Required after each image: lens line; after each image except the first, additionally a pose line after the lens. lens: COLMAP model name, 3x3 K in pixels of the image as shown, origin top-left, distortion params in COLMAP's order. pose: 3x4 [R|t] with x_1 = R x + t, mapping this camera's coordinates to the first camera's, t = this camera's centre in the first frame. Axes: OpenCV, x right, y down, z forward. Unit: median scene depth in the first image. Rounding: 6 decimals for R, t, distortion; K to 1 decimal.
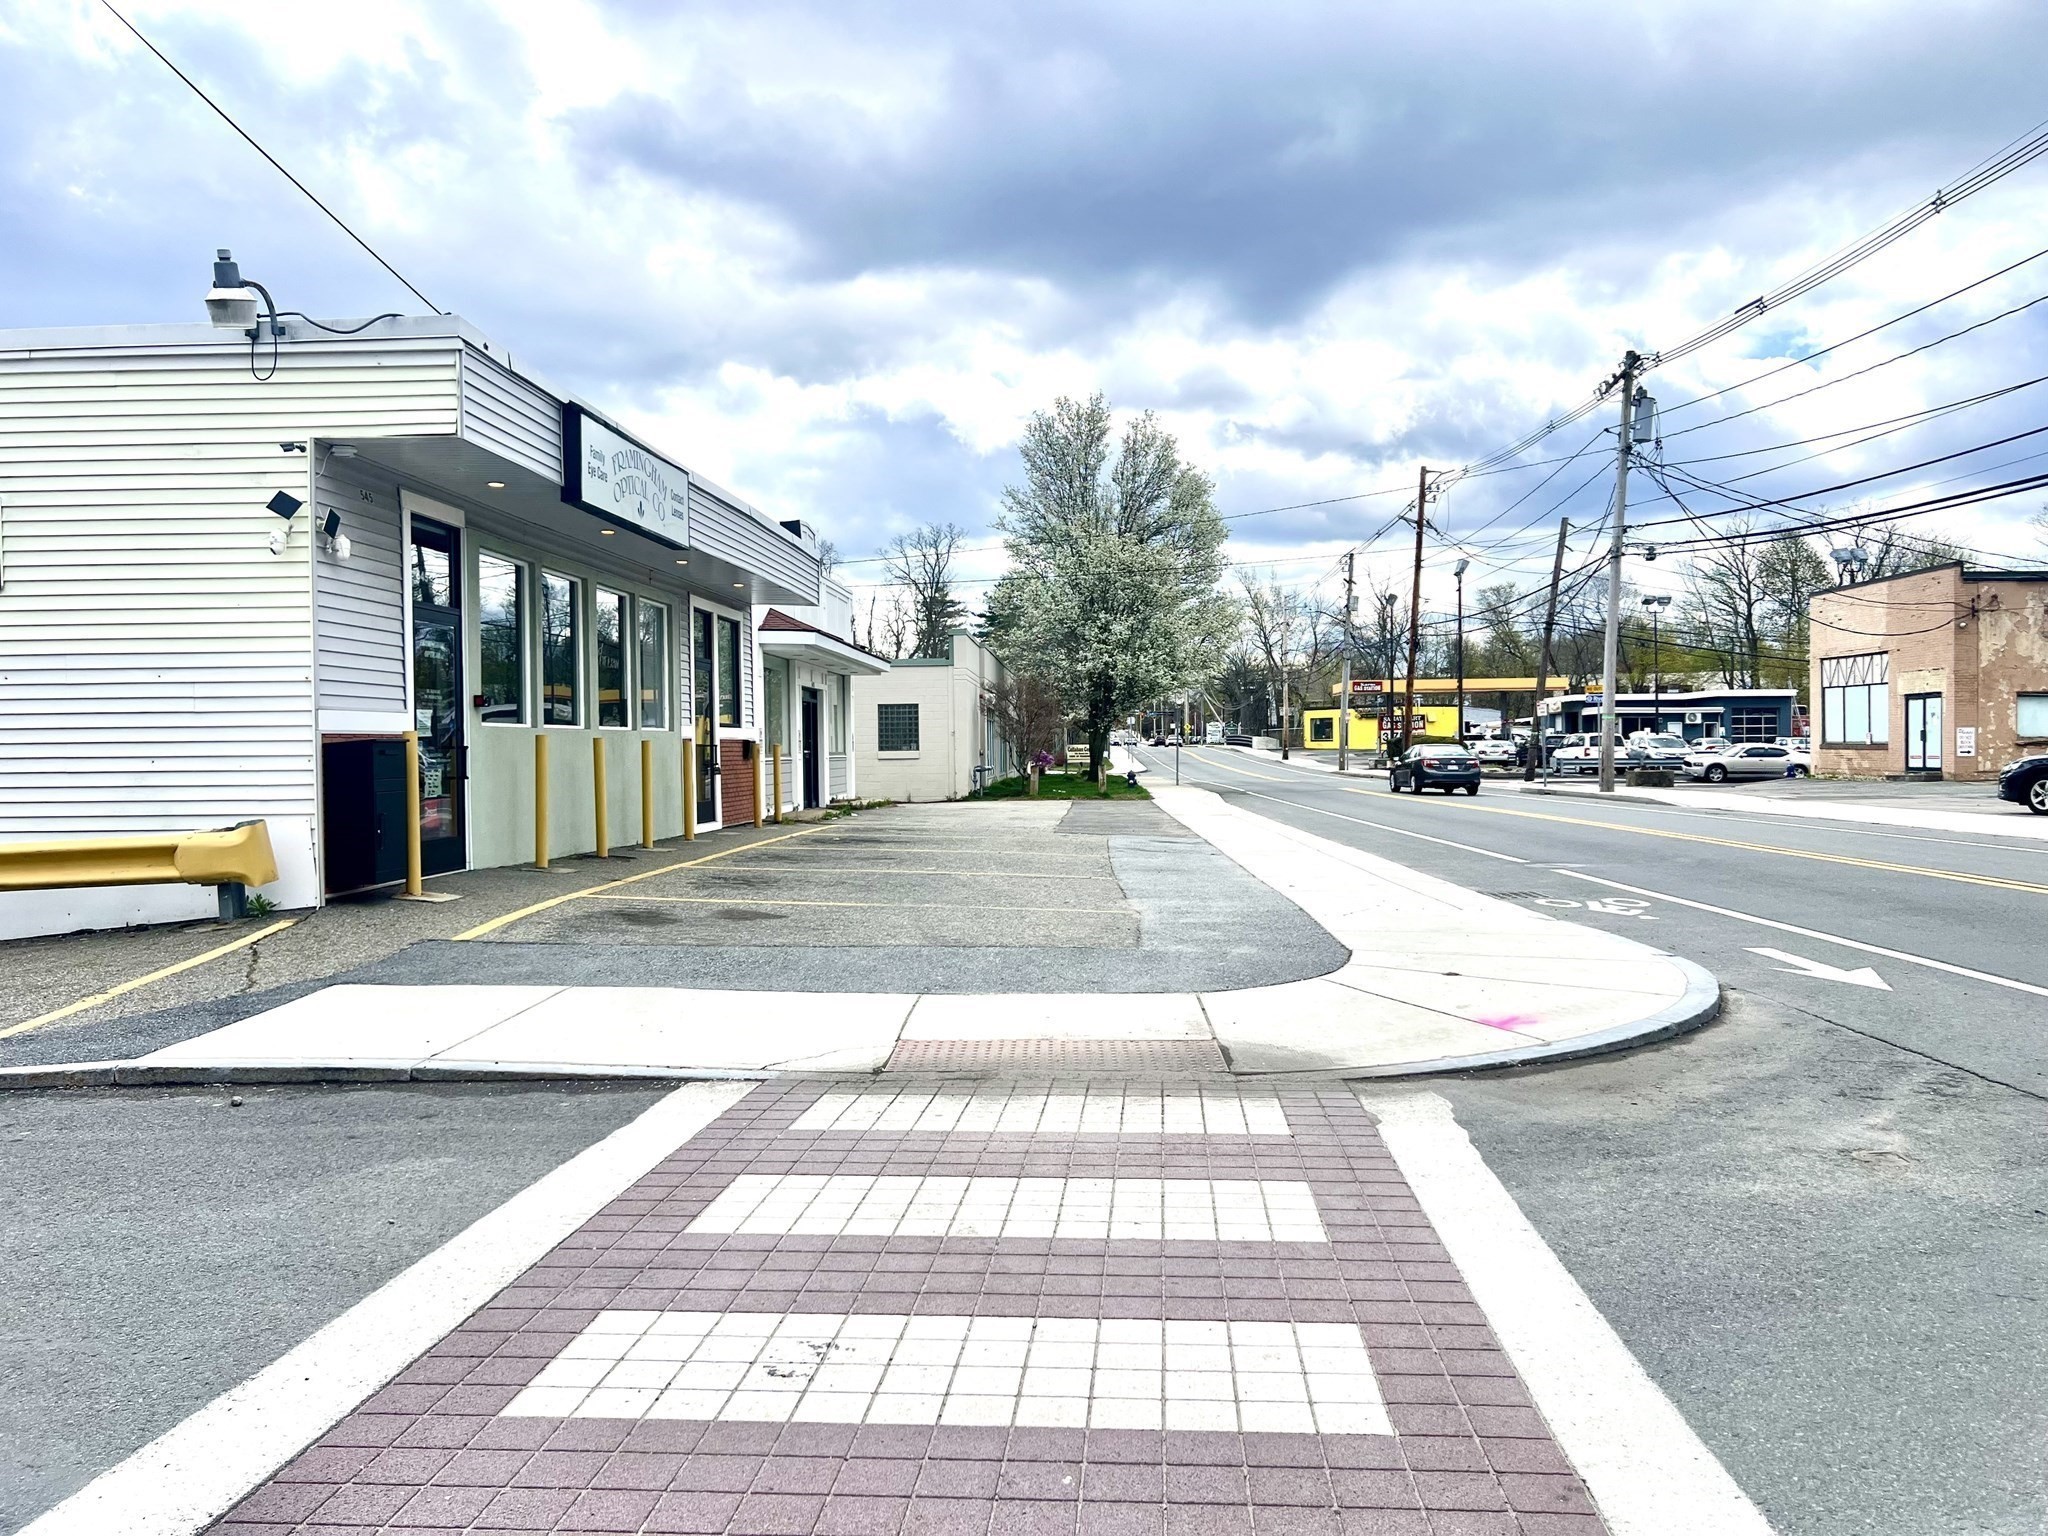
lens RADIAL K [[1578.5, 0, 1024.0], [0, 1578.5, 768.0], [0, 0, 1]] dist [0.064807, -0.003475]
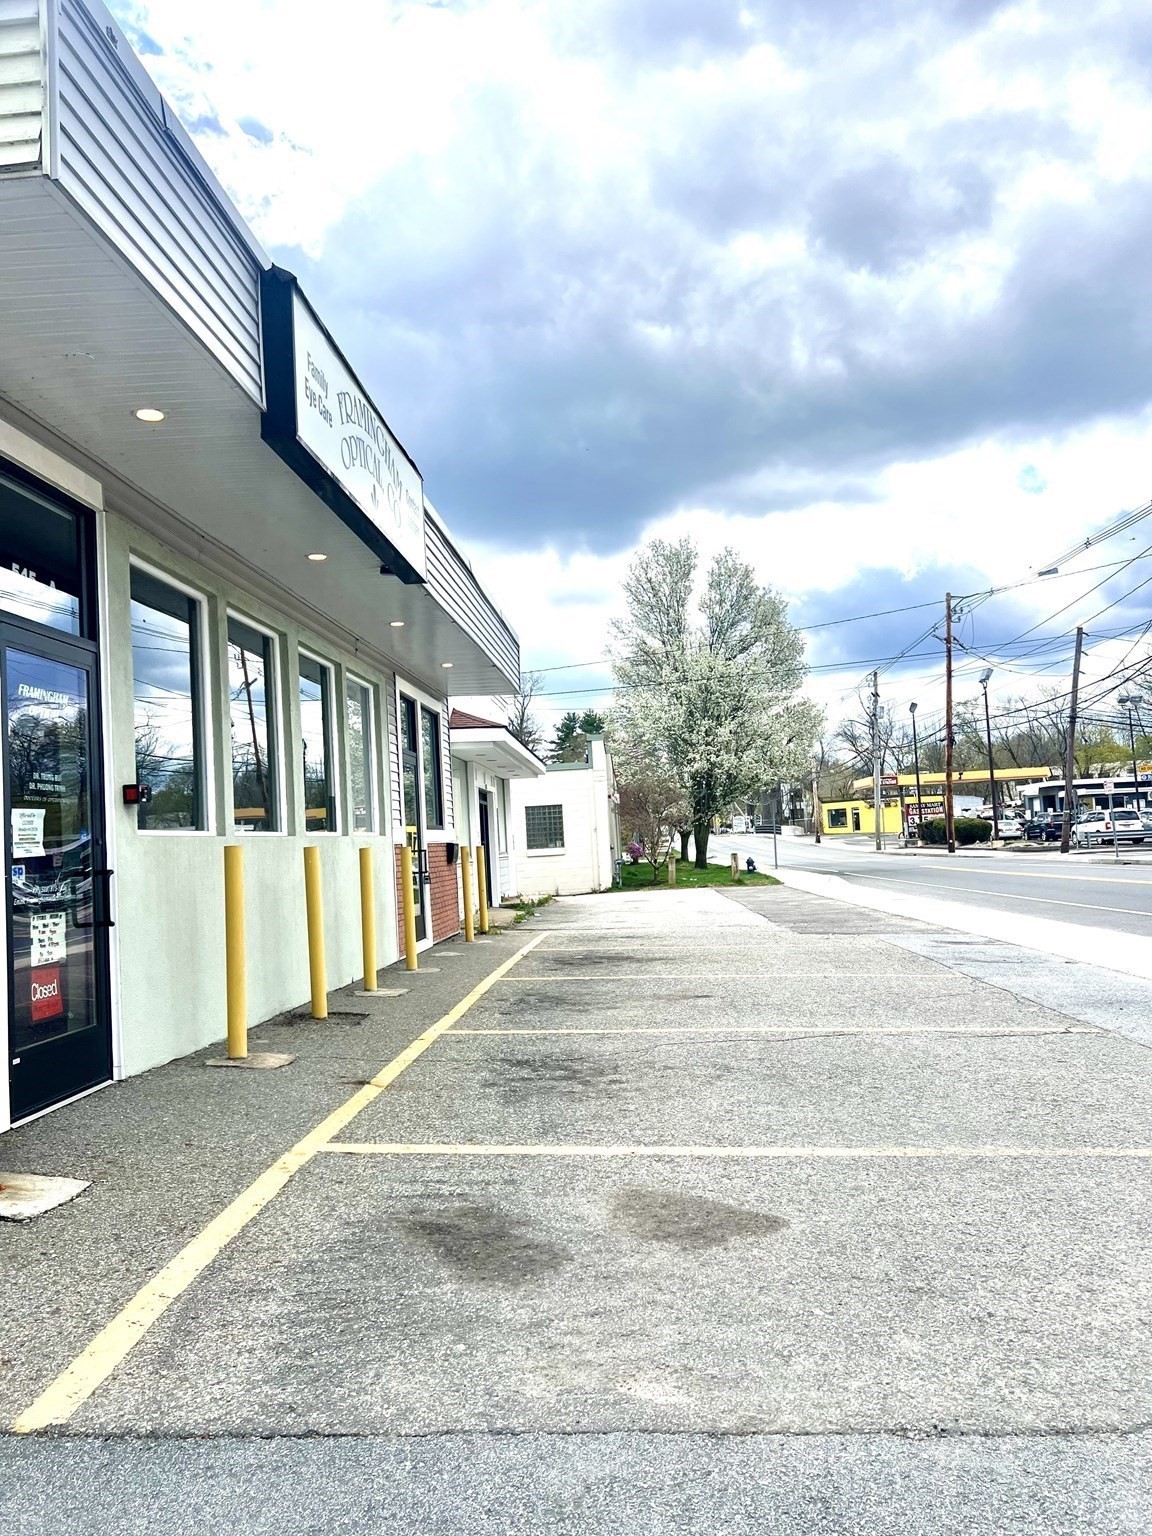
lens RADIAL K [[1183.9, 0, 576.0], [0, 1183.9, 768.0], [0, 0, 1]] dist [0.064807, -0.003475]
pose [[0.999089, -0.042639, 0.001867, -0.058298], [0.042658, 0.996195, -0.076003, -0.003288], [0.001381, 0.076014, 0.997106, 0.183089]]
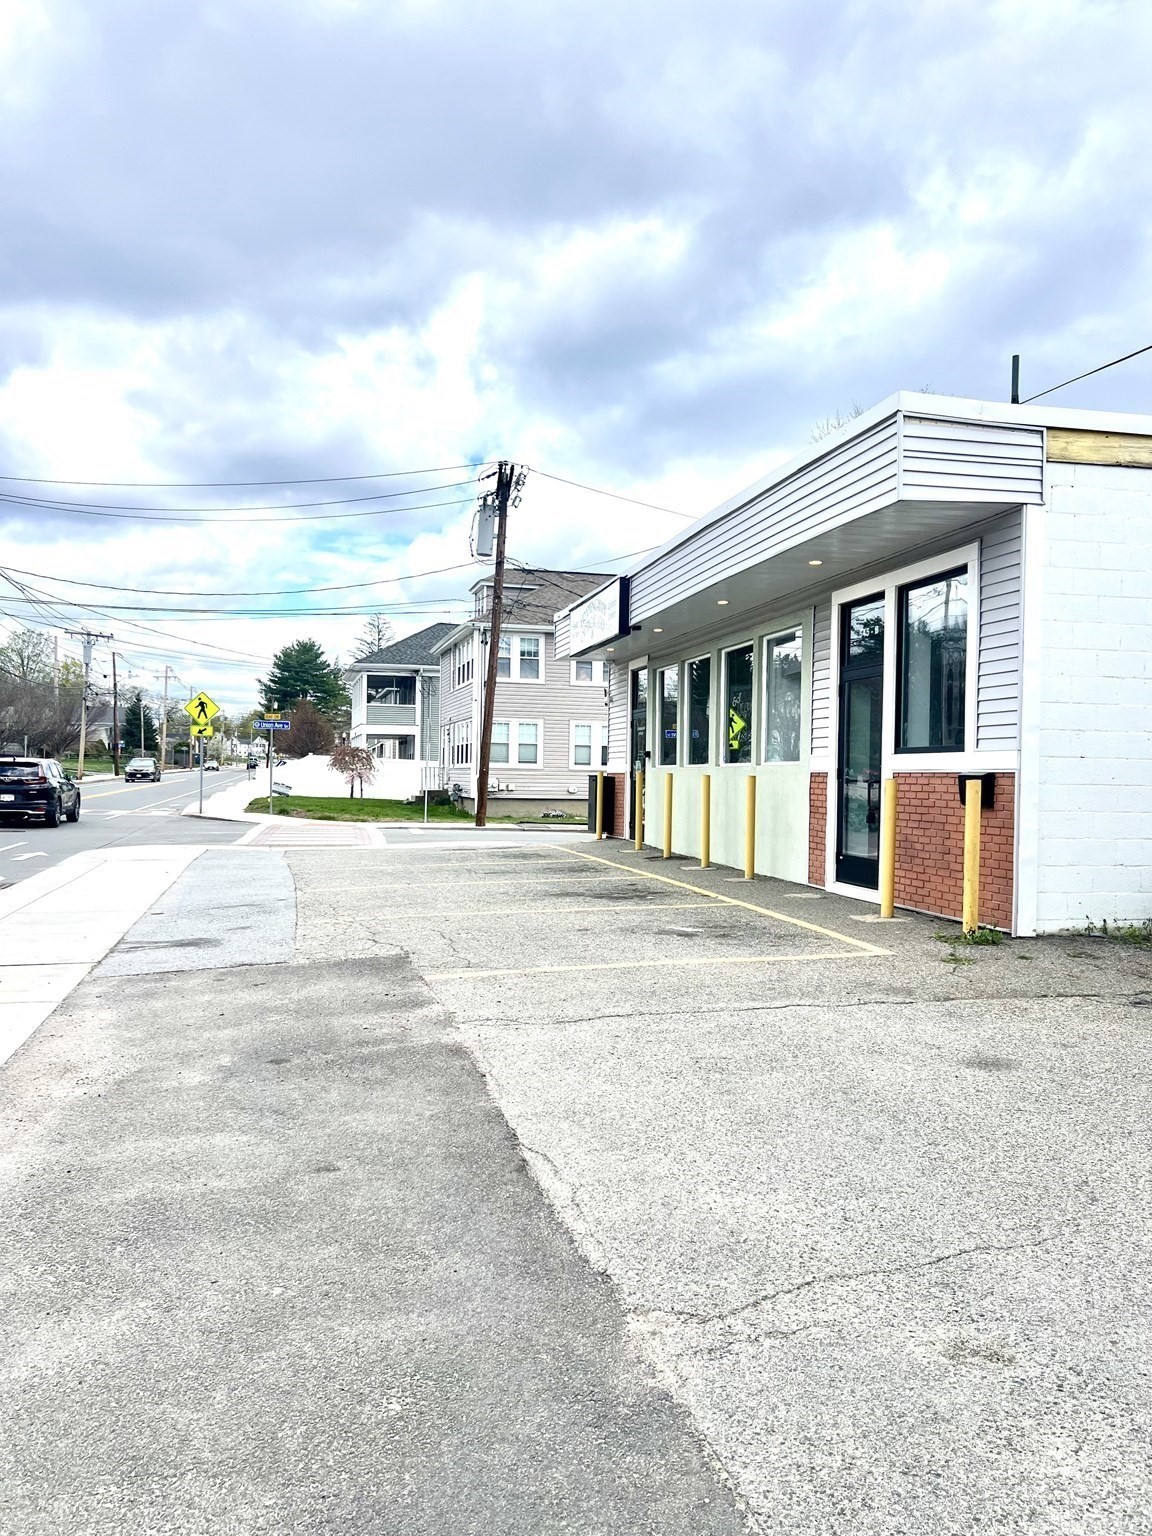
lens RADIAL K [[1183.9, 0, 576.0], [0, 1183.9, 768.0], [0, 0, 1]] dist [0.064807, -0.003475]
pose [[-0.958544, -0.002544, -0.284934, 0.042130], [-0.004965, 0.999957, 0.007774, -0.012382], [0.284903, 0.008867, -0.958515, 0.768547]]
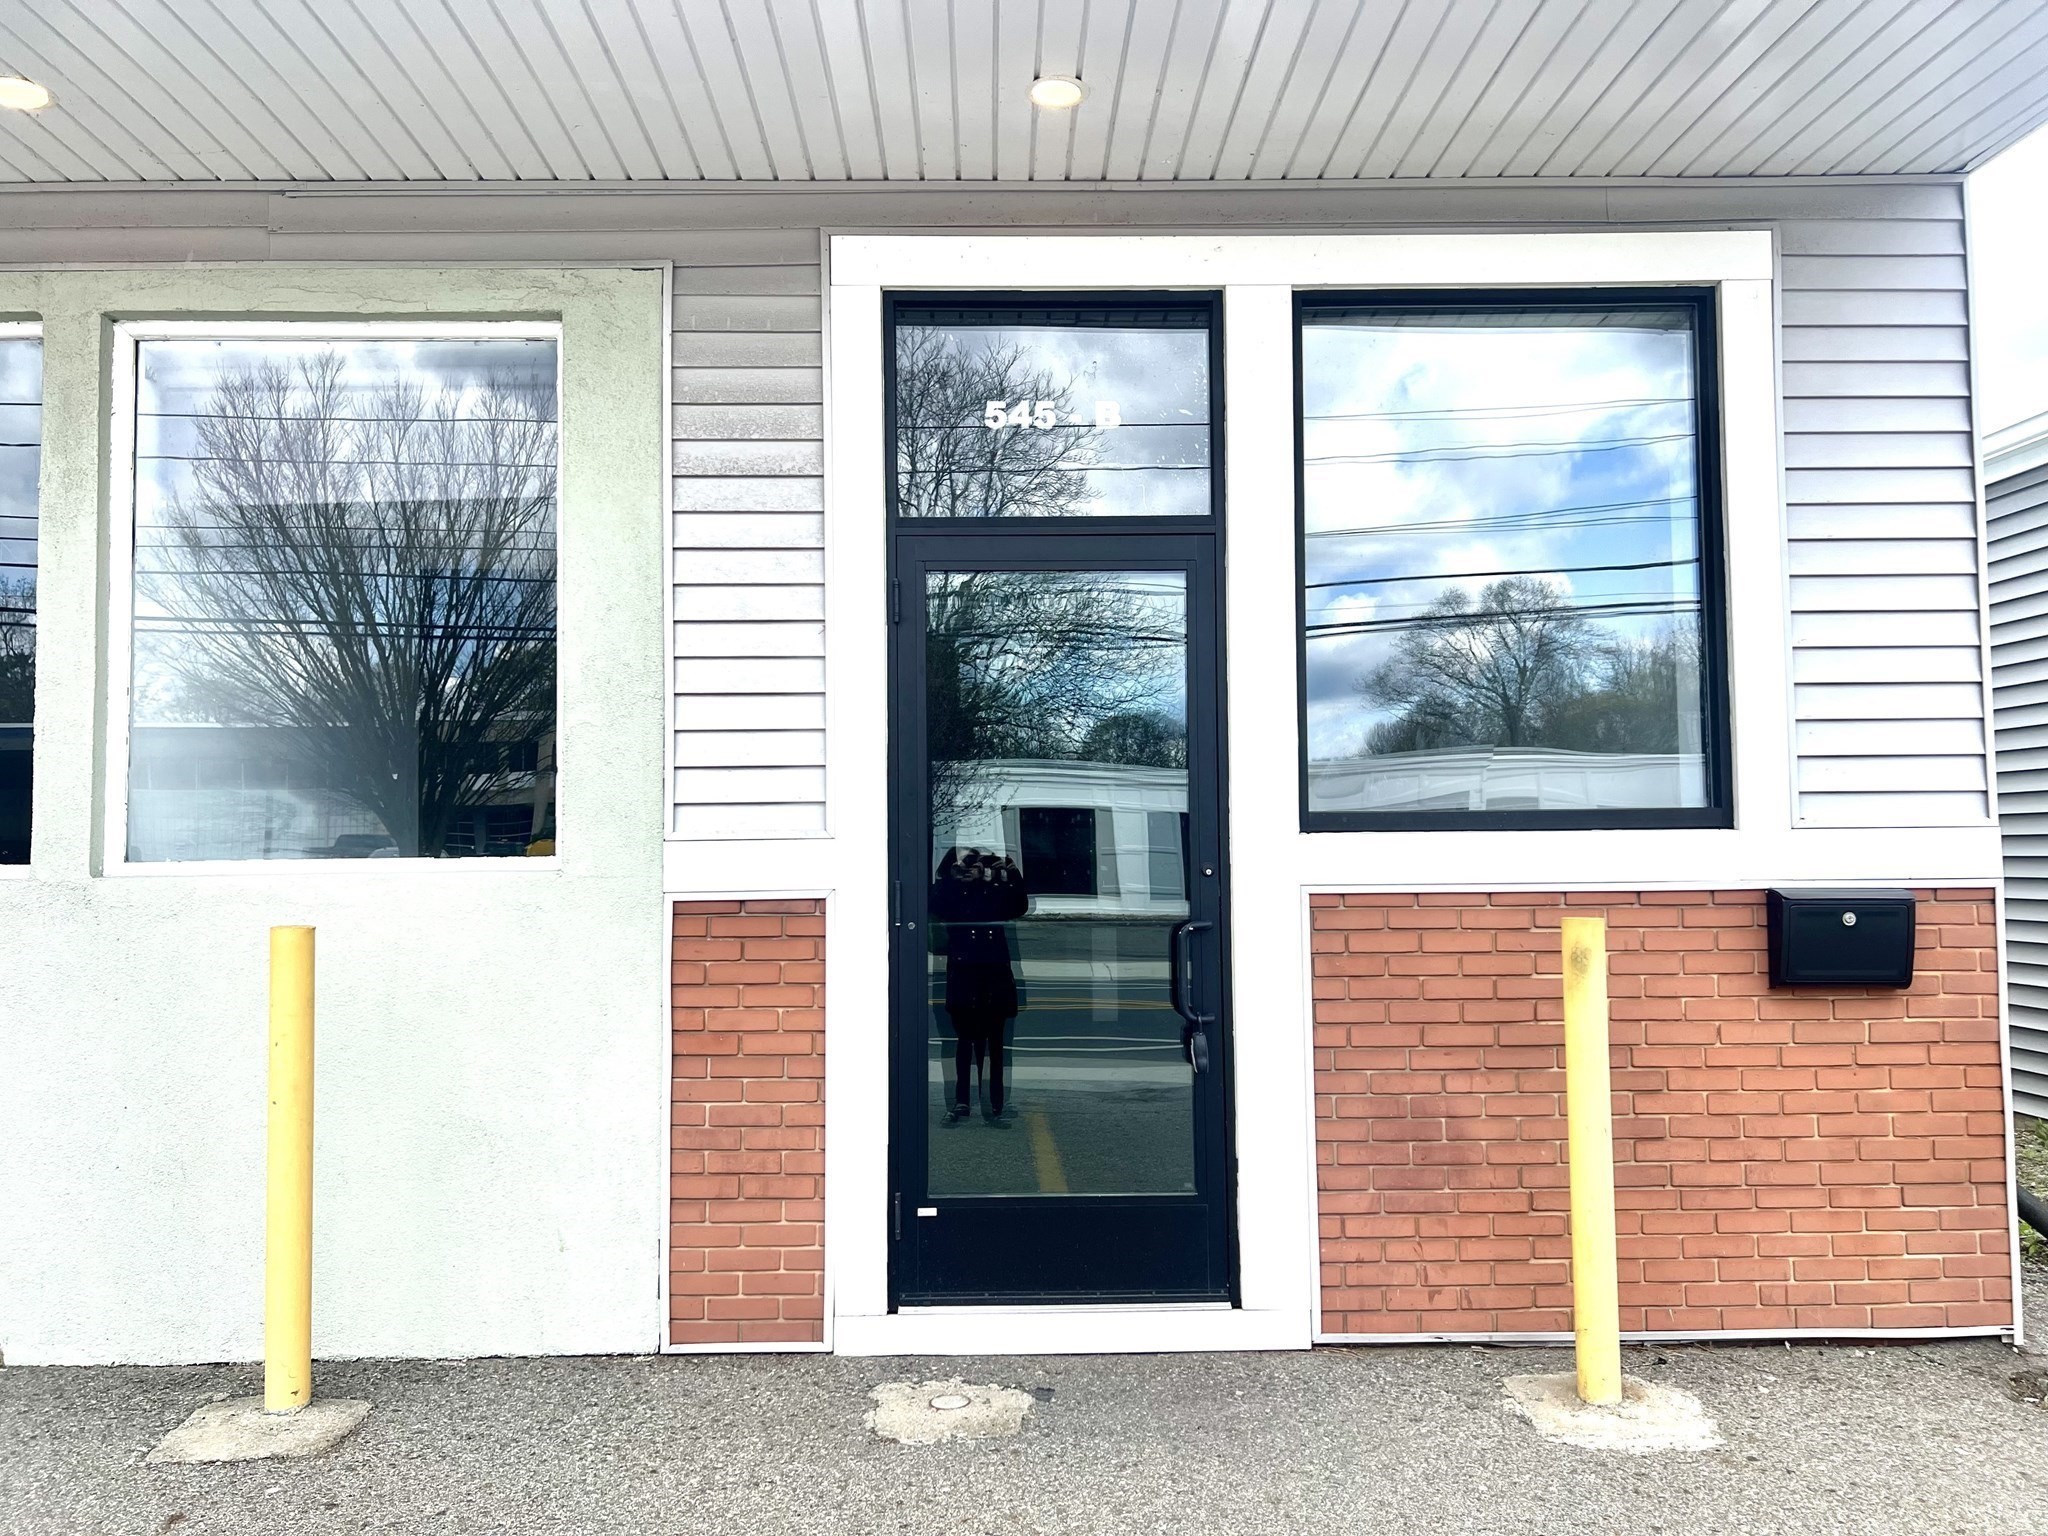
lens RADIAL K [[1578.5, 0, 1024.0], [0, 1578.5, 768.0], [0, 0, 1]] dist [0.064807, -0.003475]
pose [[0.090098, -0.047422, -0.994803, 0.004203], [-0.003655, 0.998843, -0.047946, -0.013005], [0.995926, 0.007955, 0.089821, 0.503610]]
